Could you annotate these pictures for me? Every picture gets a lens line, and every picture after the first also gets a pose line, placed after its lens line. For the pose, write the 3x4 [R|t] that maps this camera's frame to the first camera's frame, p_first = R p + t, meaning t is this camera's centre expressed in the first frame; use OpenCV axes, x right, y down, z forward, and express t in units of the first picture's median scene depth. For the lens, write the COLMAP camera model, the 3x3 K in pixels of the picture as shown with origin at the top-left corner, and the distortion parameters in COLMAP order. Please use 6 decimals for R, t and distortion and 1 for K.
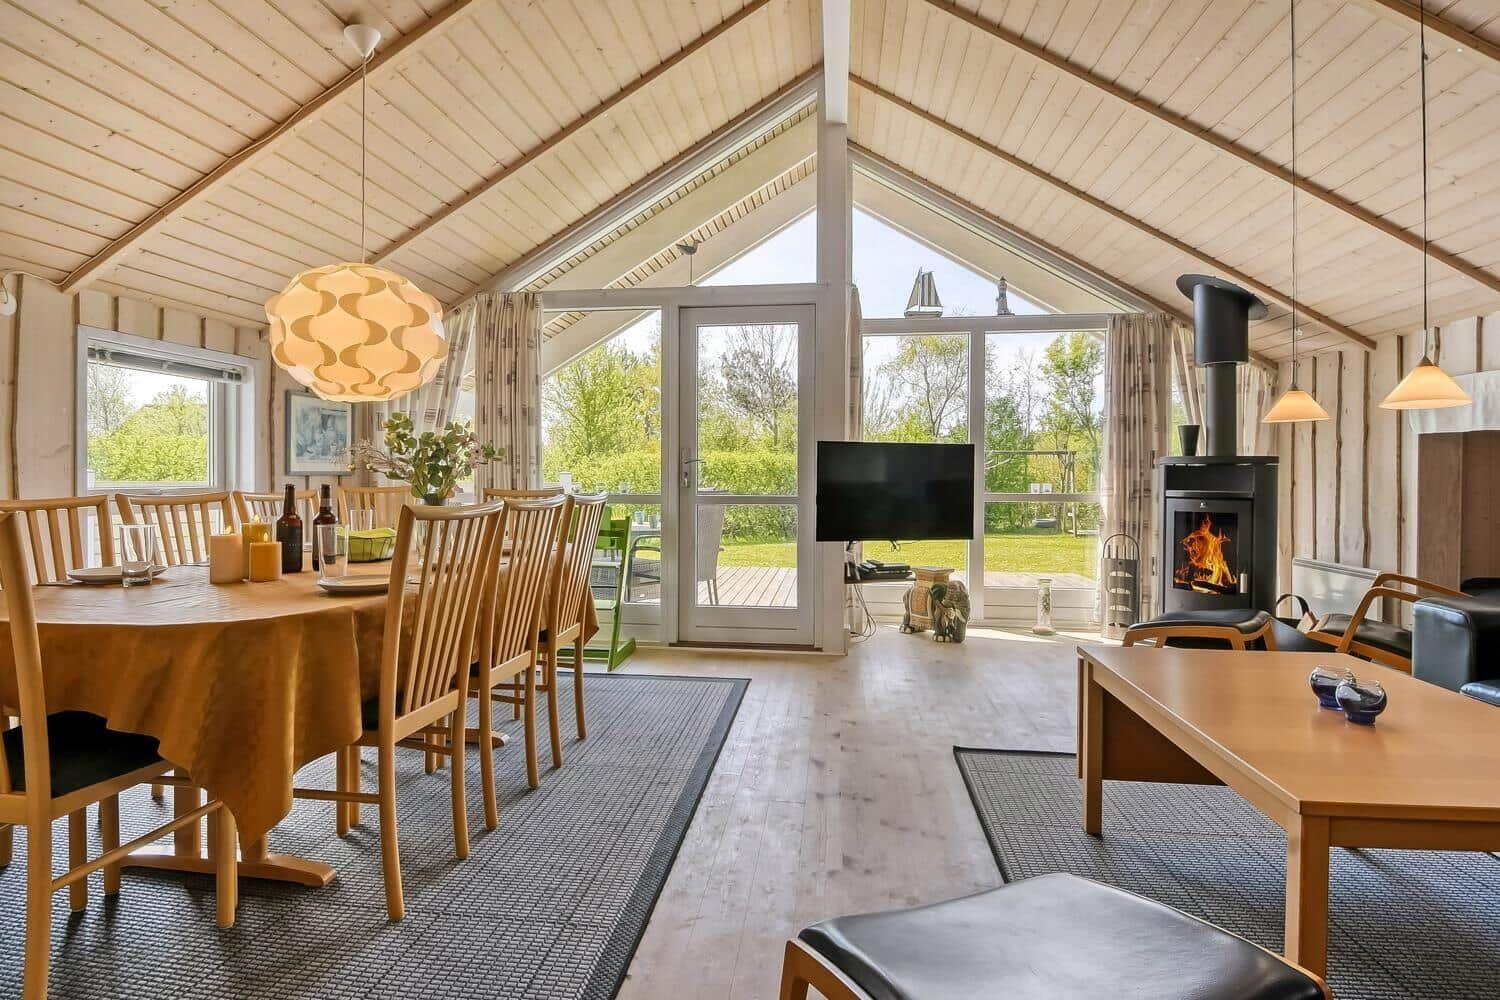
lens RADIAL K [[753.8, 0, 747.2], [0, 753.8, 477.2], [0, 0, 1]] dist [-0.012079, -0.000280]
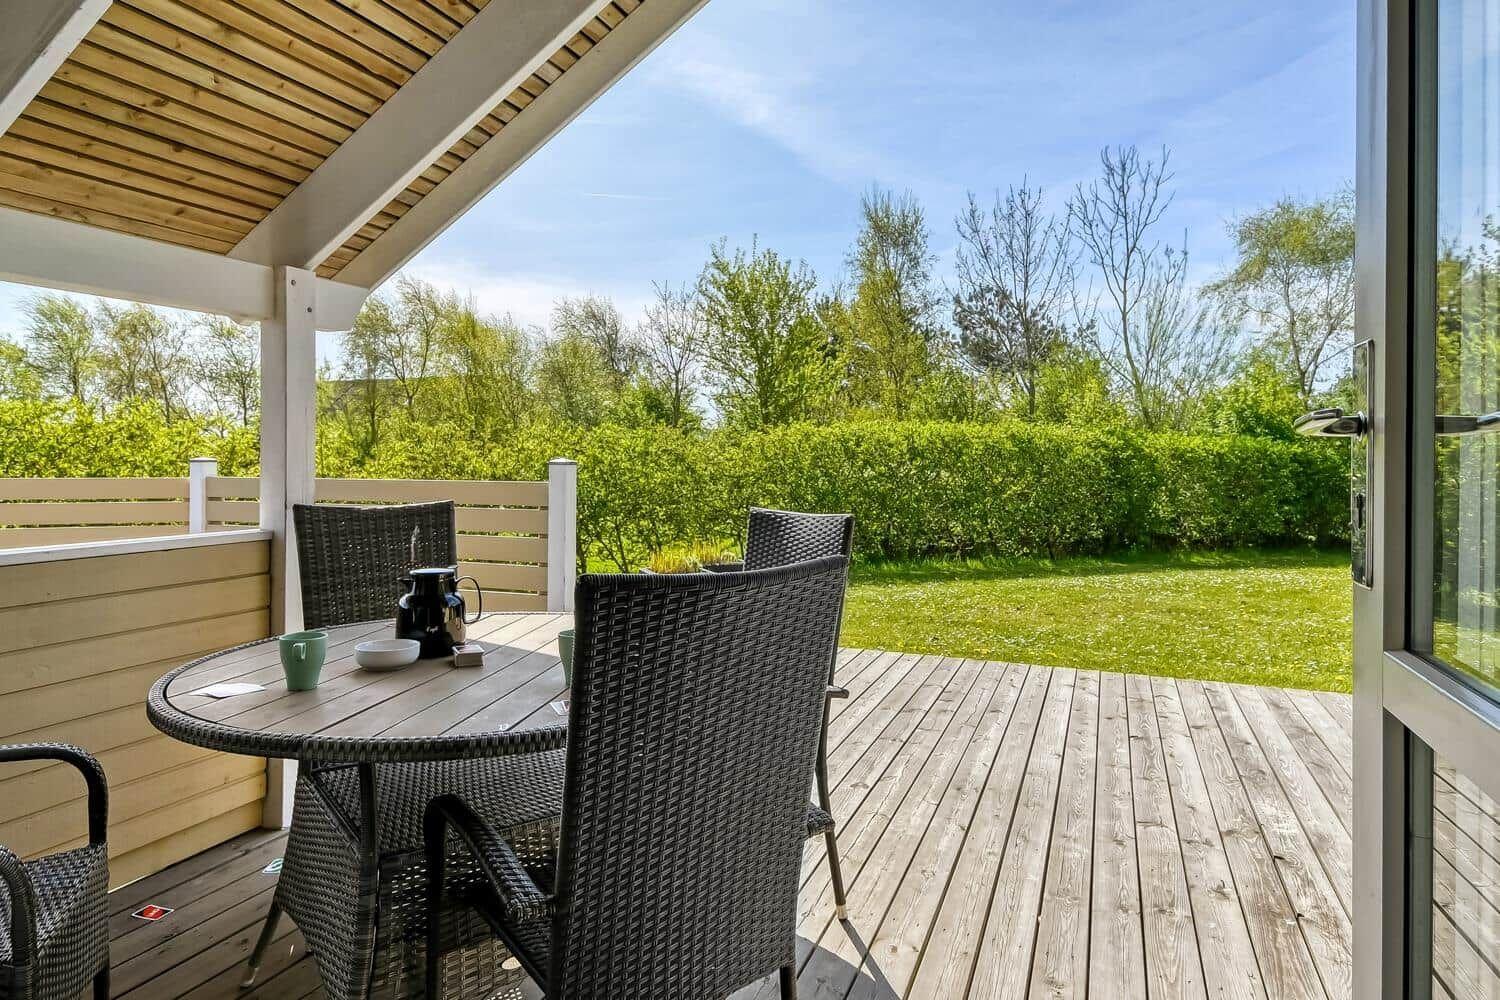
lens RADIAL K [[875.8, 0, 750.9], [0, 875.8, 462.6], [0, 0, 1]] dist [0.002263, 0.000329]
pose [[0.964381, 0.000436, -0.264516, 0.016475], [0.000642, 0.999992, 0.003986, -0.011123], [0.264516, -0.004014, 0.964373, 0.973760]]
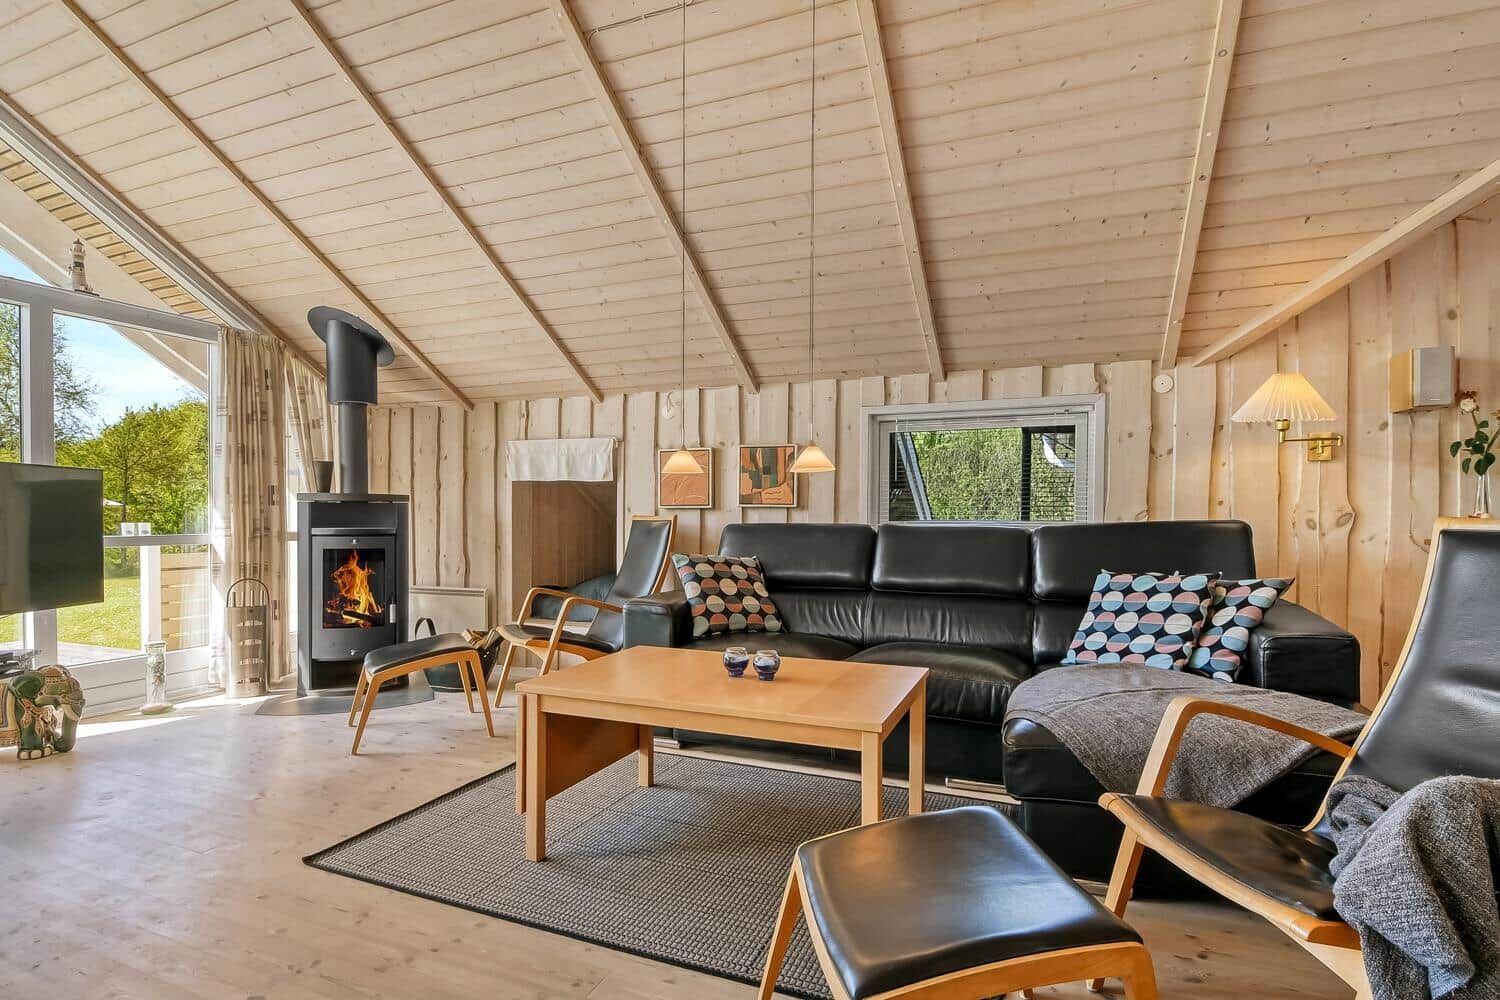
lens RADIAL K [[769.0, 0, 713.7], [0, 769.0, 528.2], [0, 0, 1]] dist [-0.002535, -0.000433]
pose [[0.285026, -0.019296, 0.958326, -0.236394], [0.000994, 0.999803, 0.019835, -0.001307], [-0.958519, -0.004701, 0.284989, 0.232634]]
